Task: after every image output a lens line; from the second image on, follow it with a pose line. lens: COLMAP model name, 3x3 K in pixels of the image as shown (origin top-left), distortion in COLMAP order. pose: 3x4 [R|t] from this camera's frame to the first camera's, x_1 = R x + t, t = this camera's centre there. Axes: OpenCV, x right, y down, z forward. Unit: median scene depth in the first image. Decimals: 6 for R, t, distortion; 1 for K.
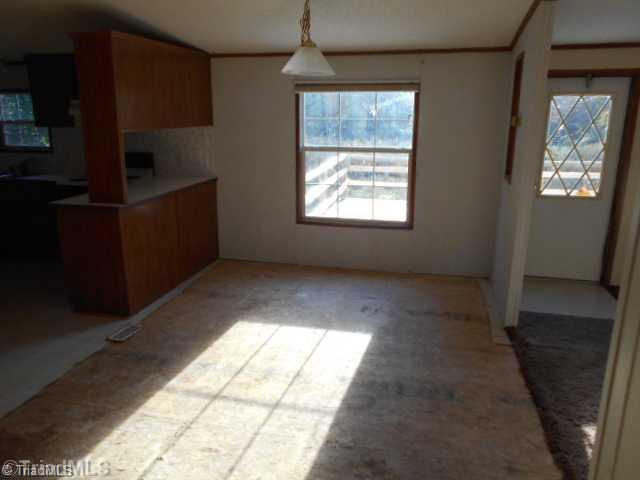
lens RADIAL K [[482.5, 0, 317.4], [0, 482.5, 236.8], [0, 0, 1]] dist [-0.010390, -0.000807]
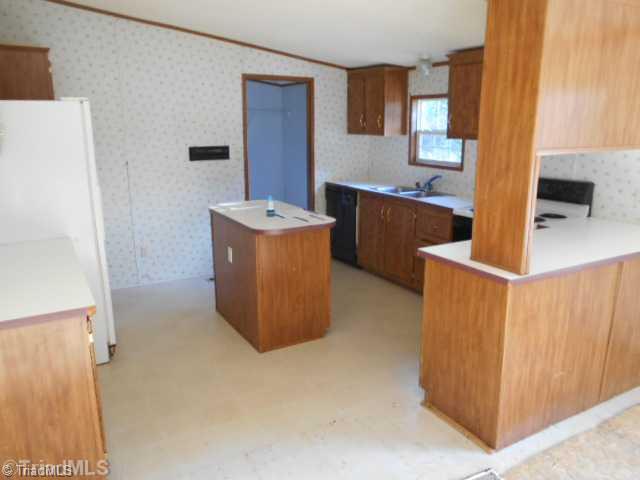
lens RADIAL K [[482.5, 0, 317.4], [0, 482.5, 236.8], [0, 0, 1]] dist [-0.010390, -0.000807]
pose [[0.654475, 0.162990, -0.738307, -0.099343], [-0.174426, 0.982696, 0.062321, -0.079450], [0.735689, 0.087992, 0.671580, 0.308206]]
